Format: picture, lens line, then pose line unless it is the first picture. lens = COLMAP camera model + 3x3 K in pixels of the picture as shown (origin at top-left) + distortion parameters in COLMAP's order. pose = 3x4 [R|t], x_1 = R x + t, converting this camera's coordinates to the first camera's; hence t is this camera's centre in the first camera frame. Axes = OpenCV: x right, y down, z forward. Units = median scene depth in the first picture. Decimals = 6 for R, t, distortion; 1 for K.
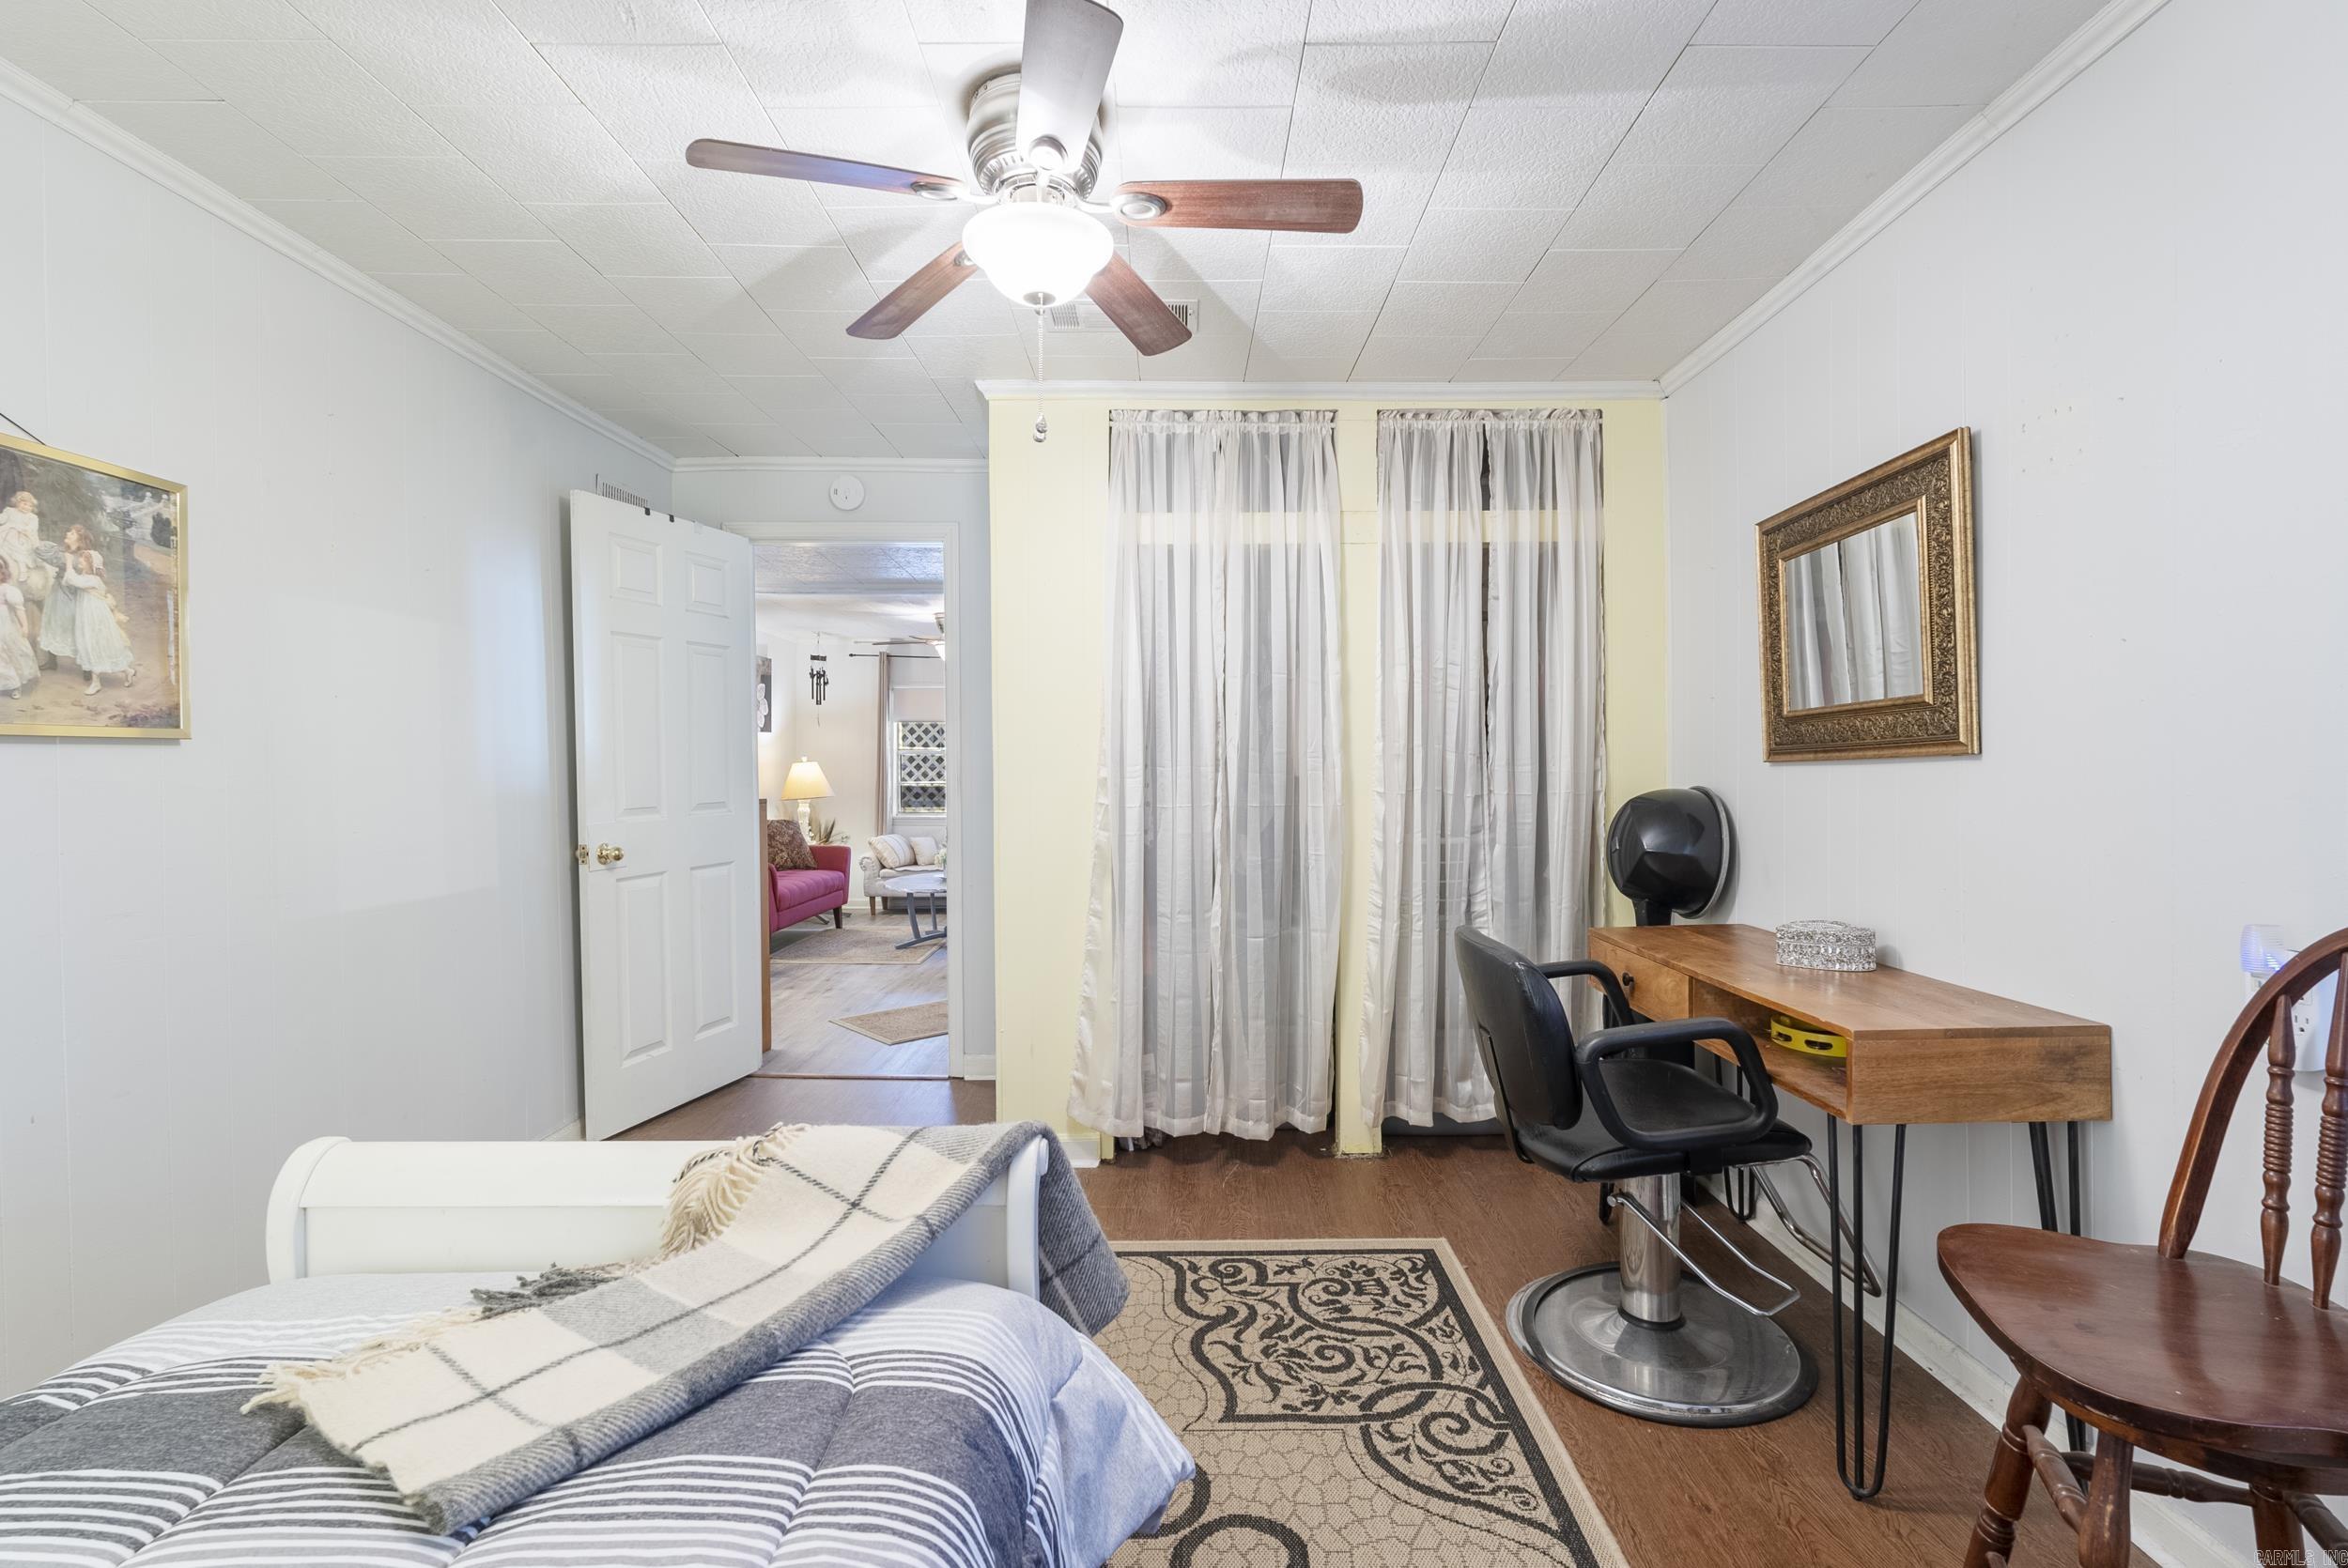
lens RADIAL K [[1031.6, 0, 1177.7], [0, 1031.6, 775.9], [0, 0, 1]] dist [-0.007963, 0.000327]
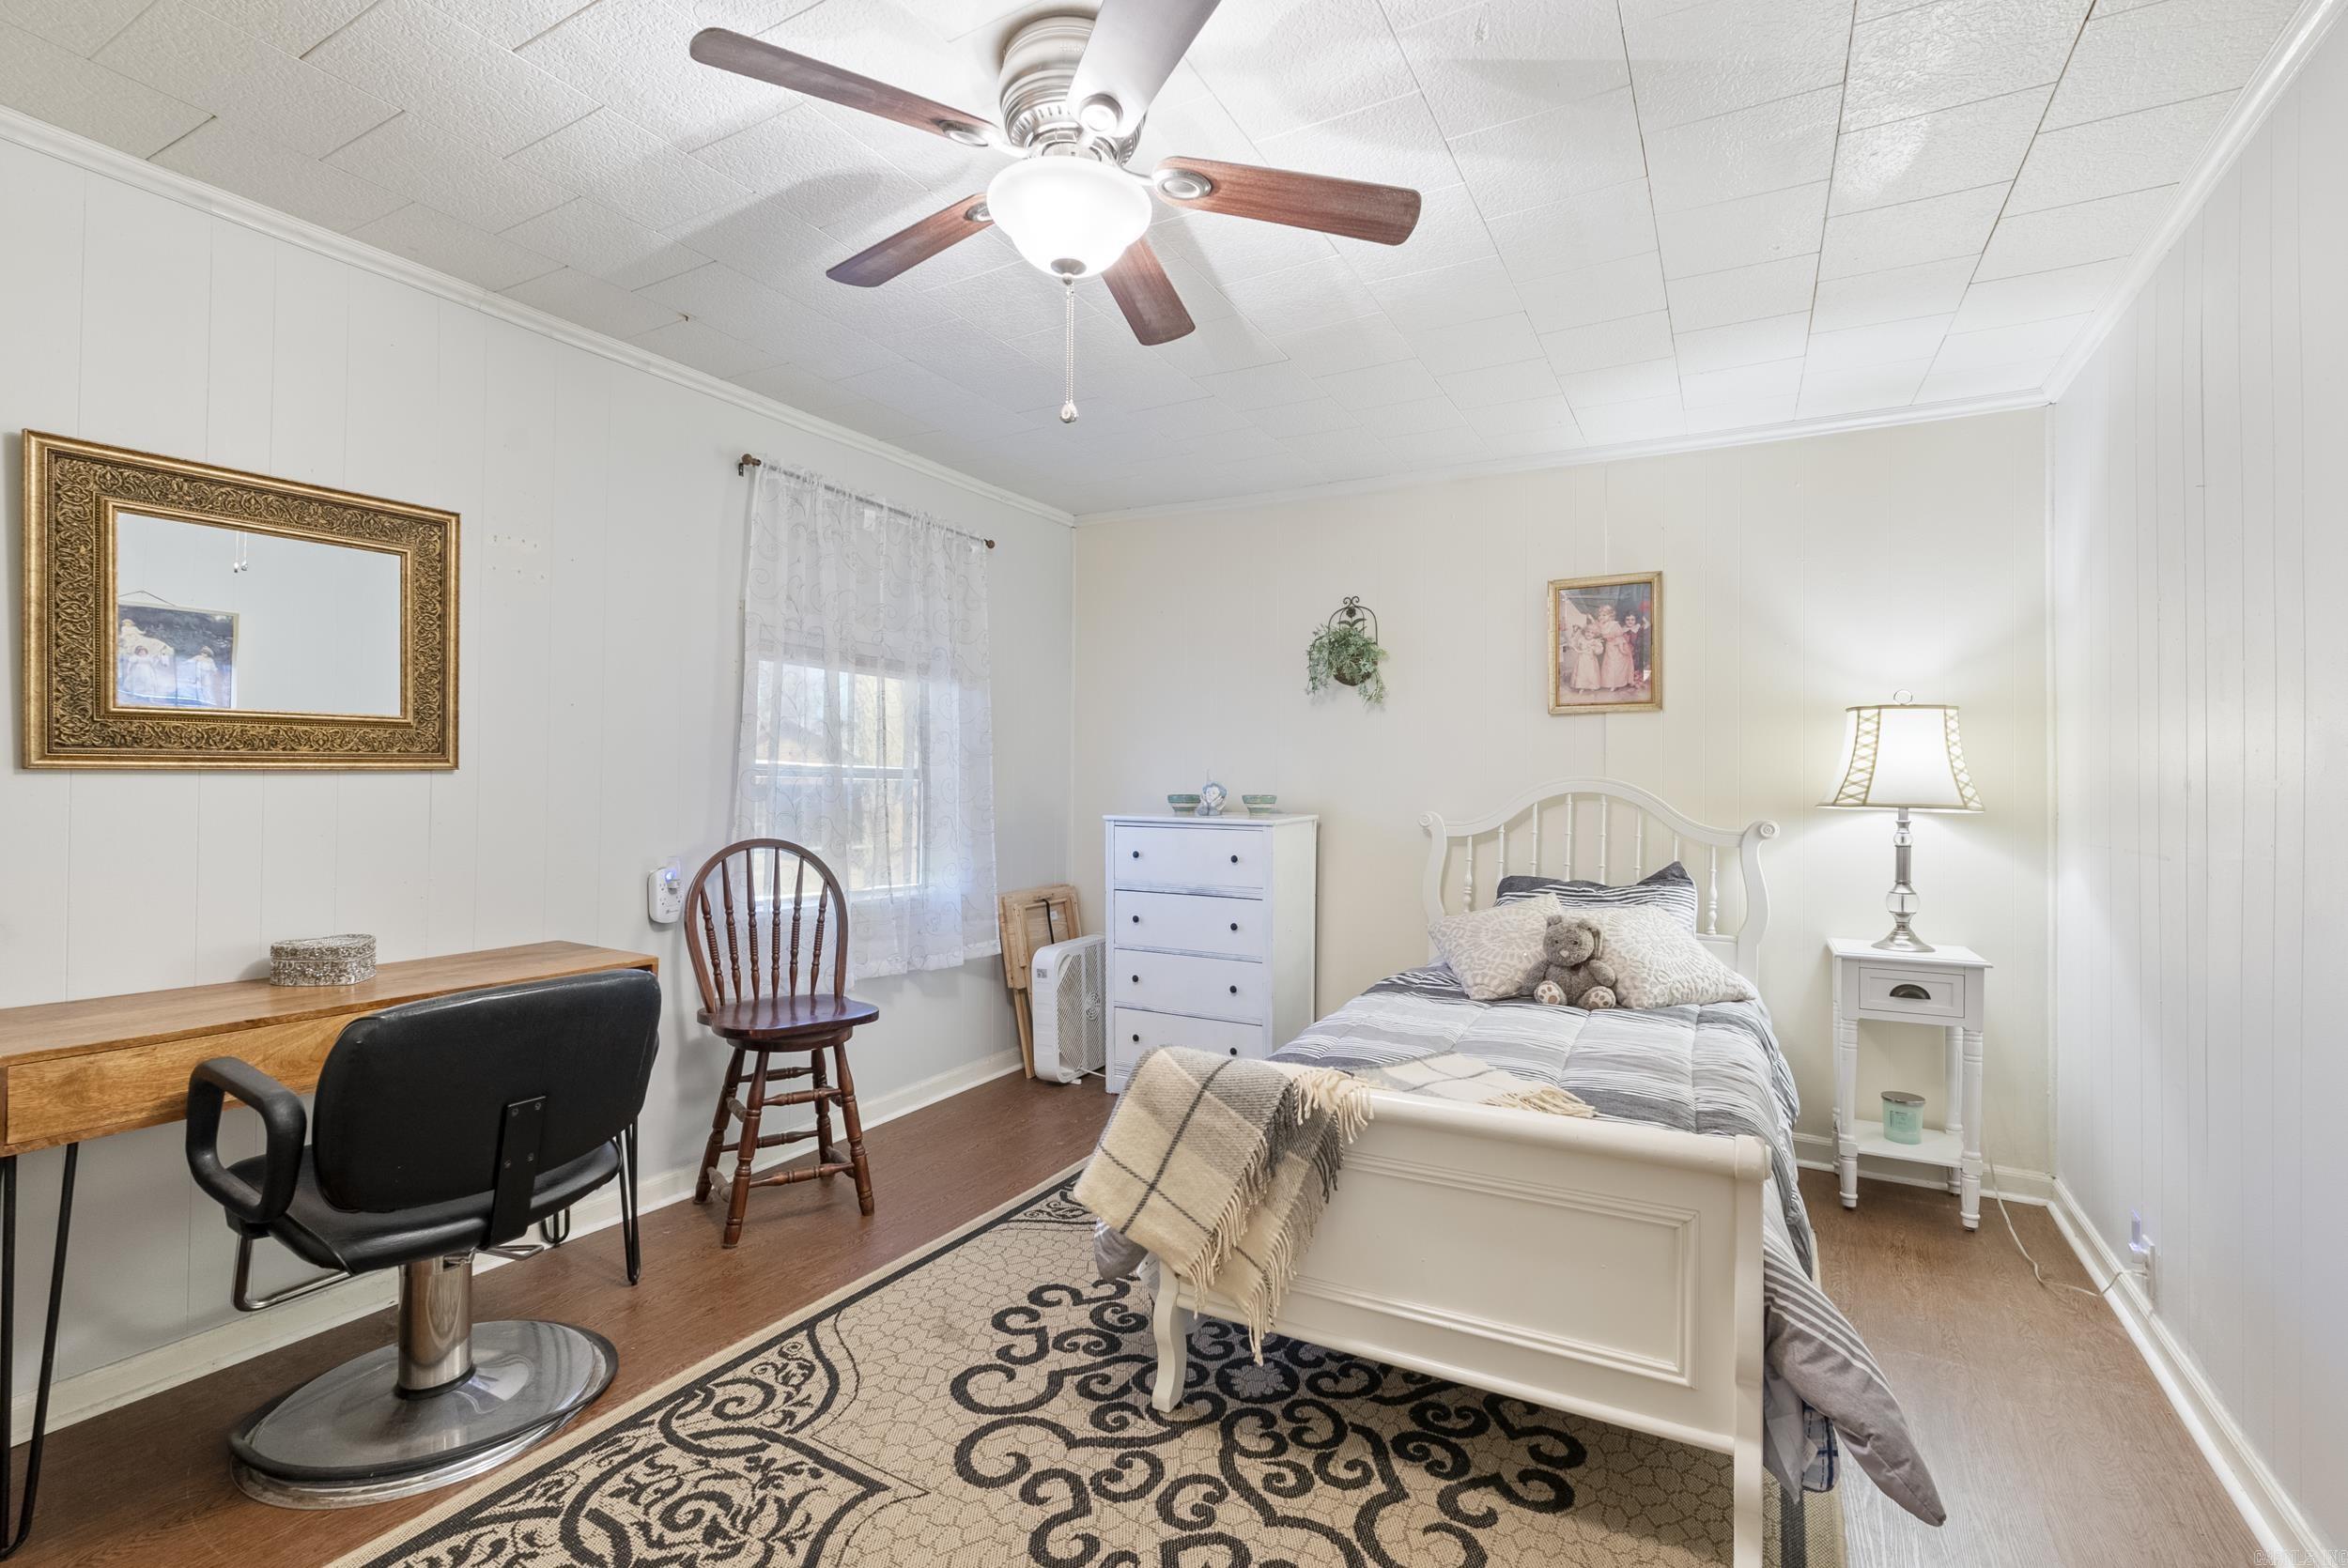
lens RADIAL K [[1031.6, 0, 1177.7], [0, 1031.6, 775.9], [0, 0, 1]] dist [-0.007963, 0.000327]
pose [[-0.872084, -0.001904, 0.489352, -0.606313], [-0.000551, 0.999996, 0.002909, -0.015692], [-0.489356, 0.002267, -0.872081, 1.595326]]
